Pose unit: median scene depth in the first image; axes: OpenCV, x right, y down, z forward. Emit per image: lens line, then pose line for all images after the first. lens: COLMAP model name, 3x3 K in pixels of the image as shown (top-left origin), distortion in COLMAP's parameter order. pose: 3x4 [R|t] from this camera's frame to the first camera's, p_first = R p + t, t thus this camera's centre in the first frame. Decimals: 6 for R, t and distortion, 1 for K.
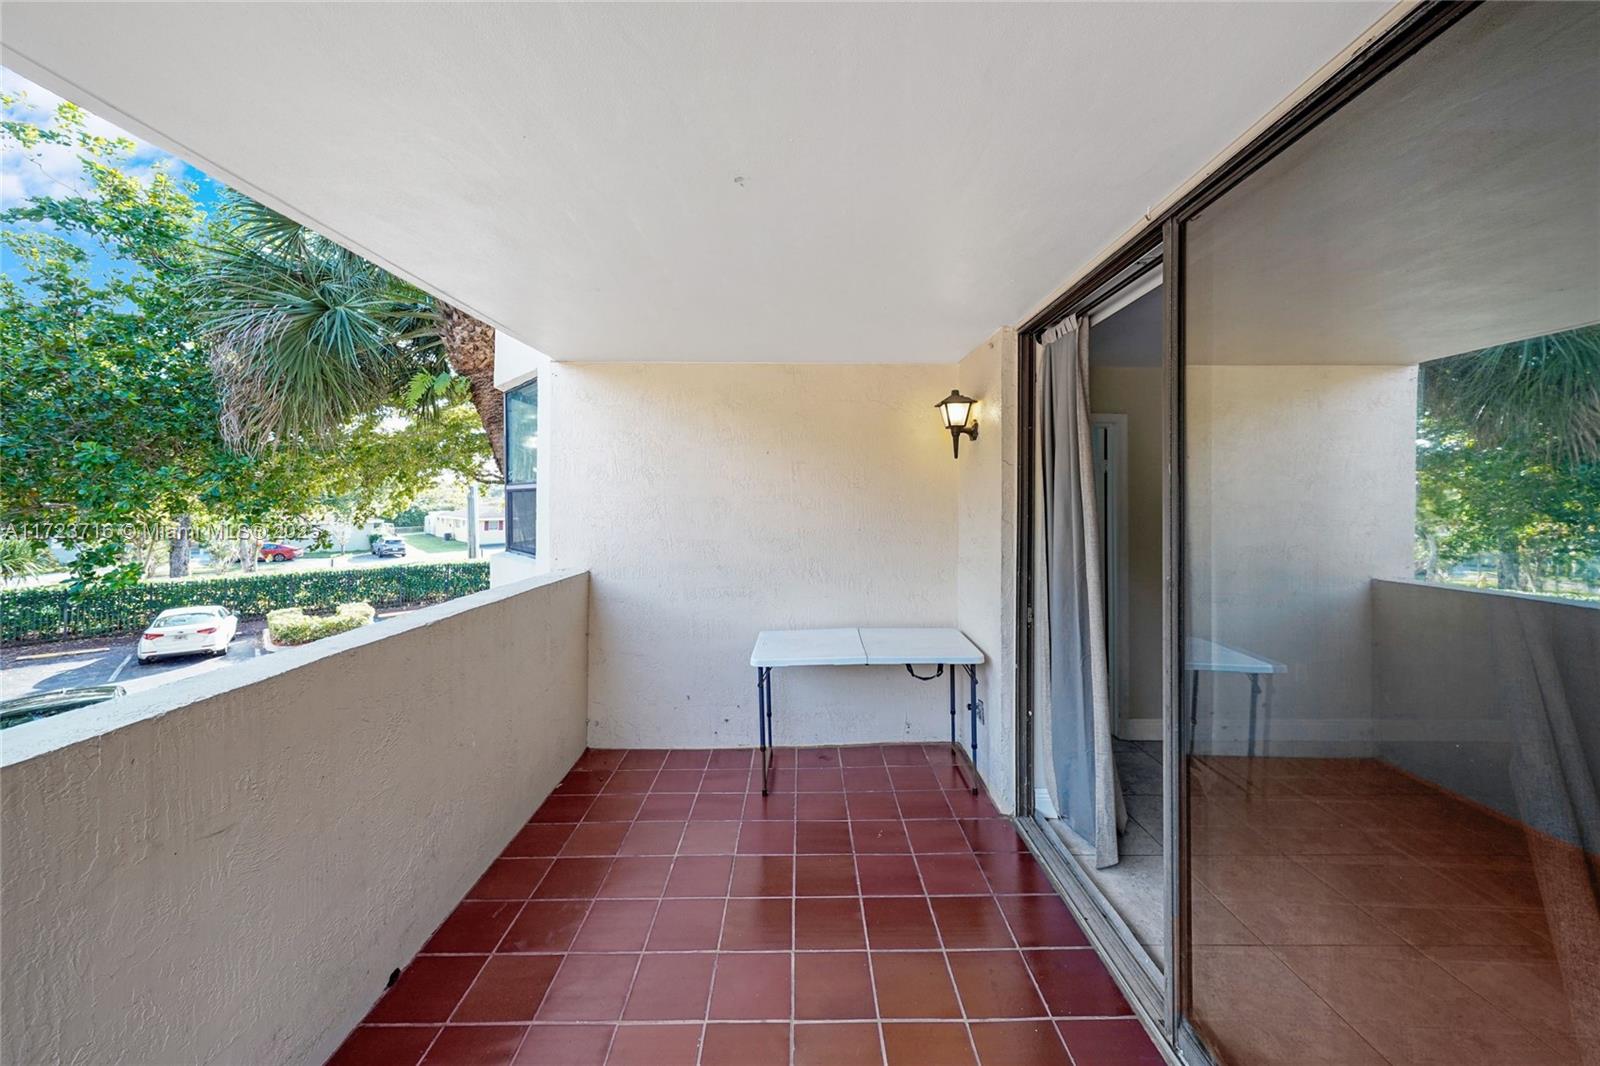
lens RADIAL K [[588.1, 0, 800.9], [0, 588.1, 495.7], [0, 0, 1]] dist [0.014371, 0.000133]
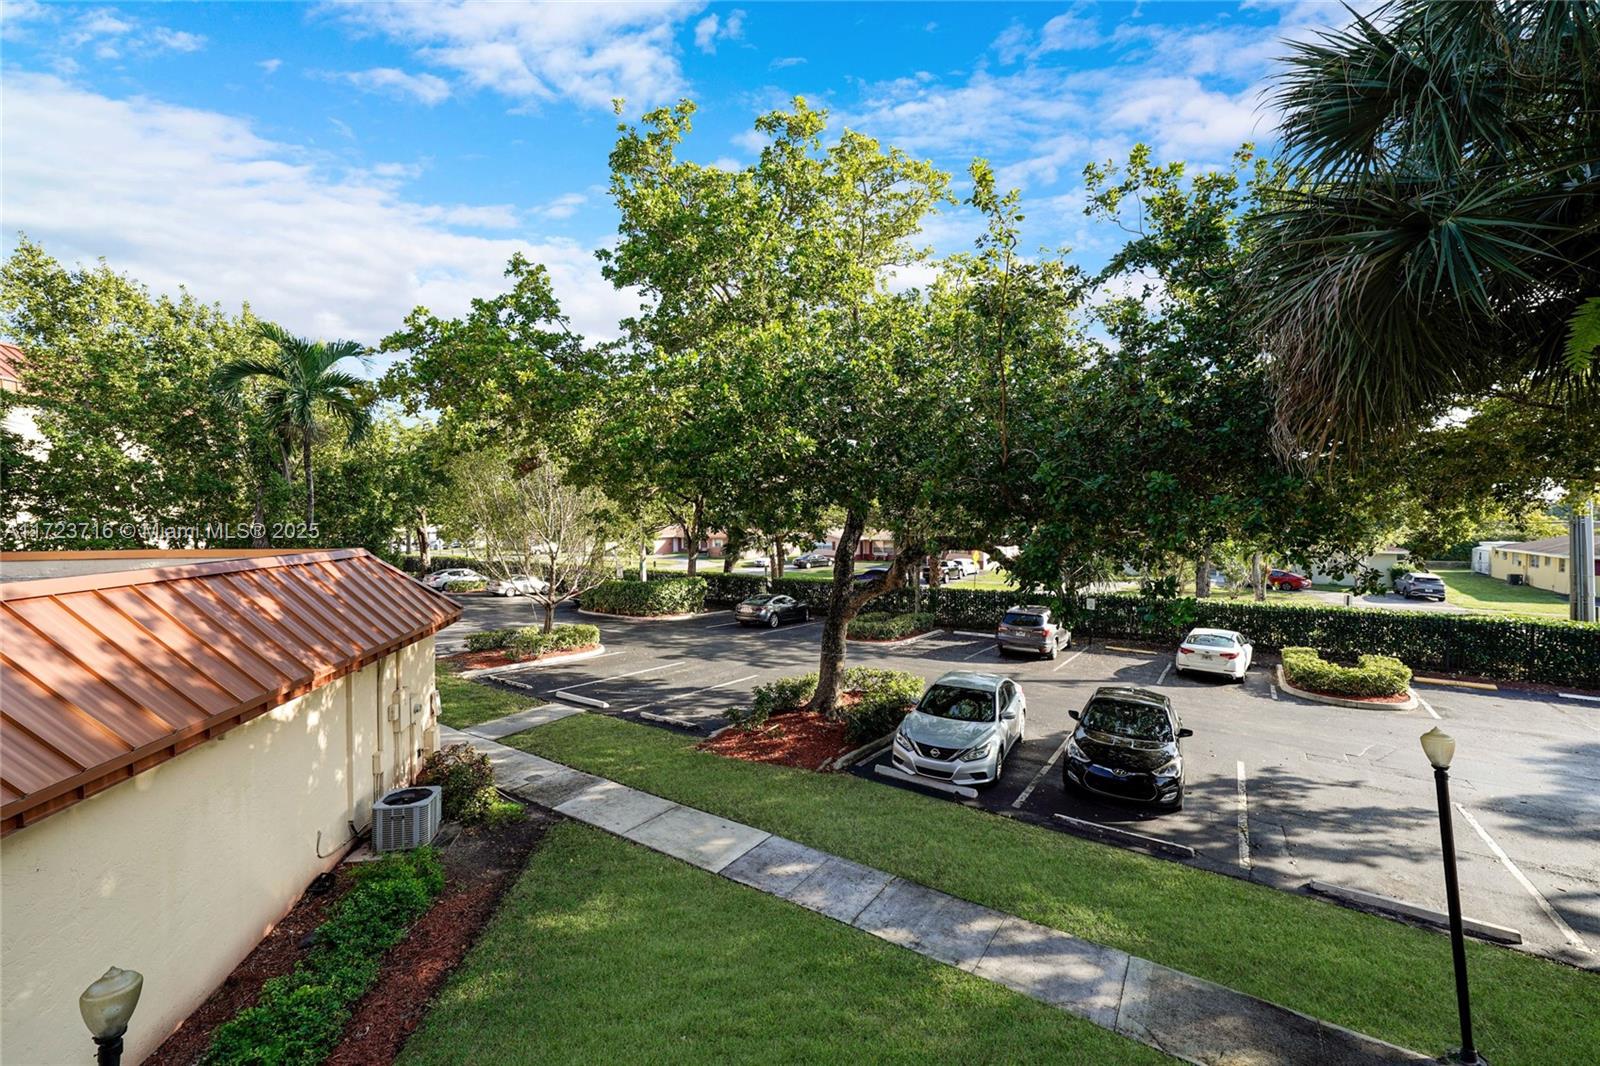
lens RADIAL K [[647.5, 0, 799.4], [0, 647.5, 521.9], [0, 0, 1]] dist [-0.008811, 0.005773]
pose [[0.213497, 0.001971, -0.976942, -0.080223], [0.002763, 0.999993, 0.002622, -0.002390], [0.976940, -0.003259, 0.213490, 0.059802]]
